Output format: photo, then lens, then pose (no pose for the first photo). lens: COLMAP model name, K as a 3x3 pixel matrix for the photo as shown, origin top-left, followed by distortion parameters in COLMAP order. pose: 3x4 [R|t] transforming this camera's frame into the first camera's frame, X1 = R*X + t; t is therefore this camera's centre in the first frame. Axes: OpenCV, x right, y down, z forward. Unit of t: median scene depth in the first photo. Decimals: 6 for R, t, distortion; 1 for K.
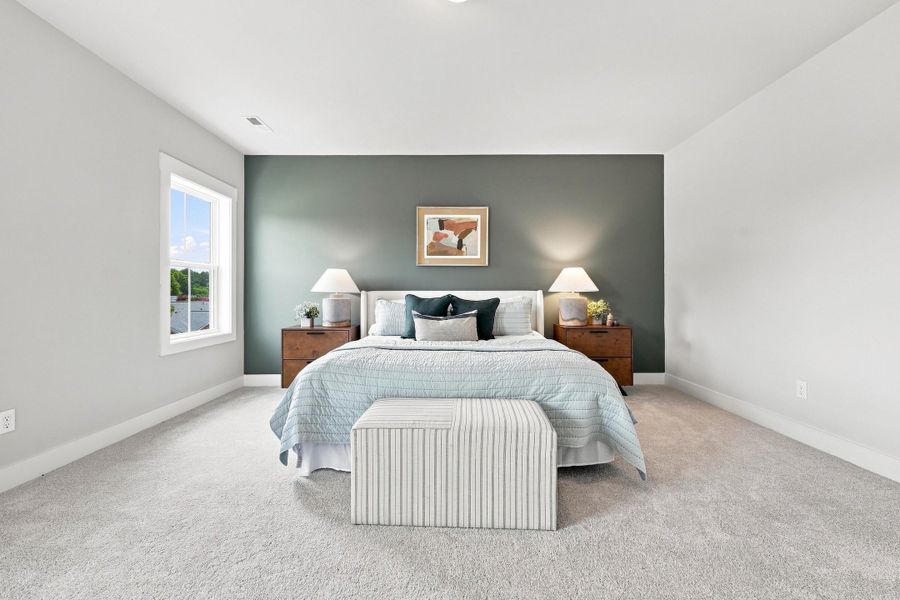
lens RADIAL K [[368.4, 0, 452.7], [0, 368.4, 293.1], [0, 0, 1]] dist [0.001645, 0.000125]
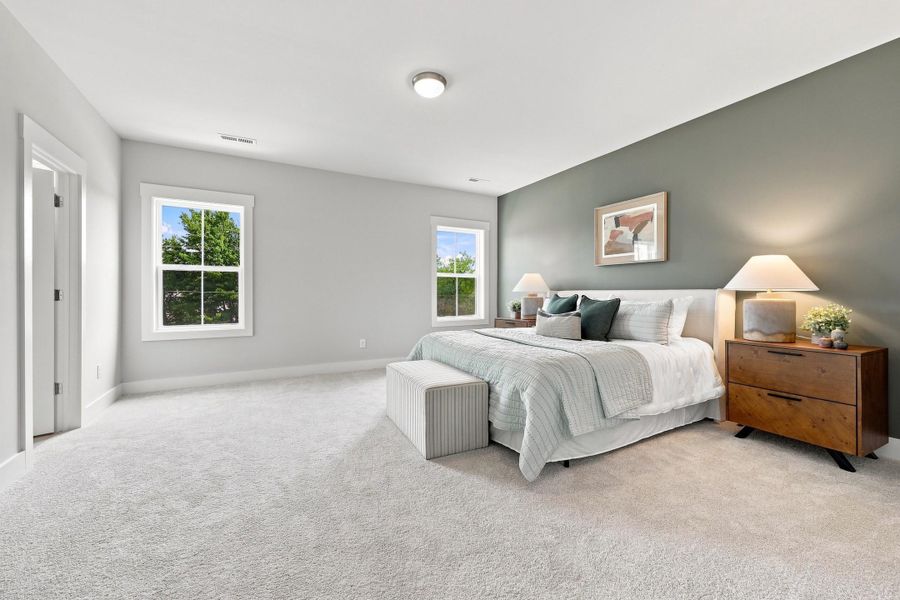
lens RADIAL K [[368.4, 0, 452.7], [0, 368.4, 293.1], [0, 0, 1]] dist [0.001645, 0.000125]
pose [[0.472054, 0.001946, -0.881568, 0.619129], [0.001171, 0.999995, 0.002835, -0.002142], [0.881569, -0.002371, 0.472049, 0.163138]]
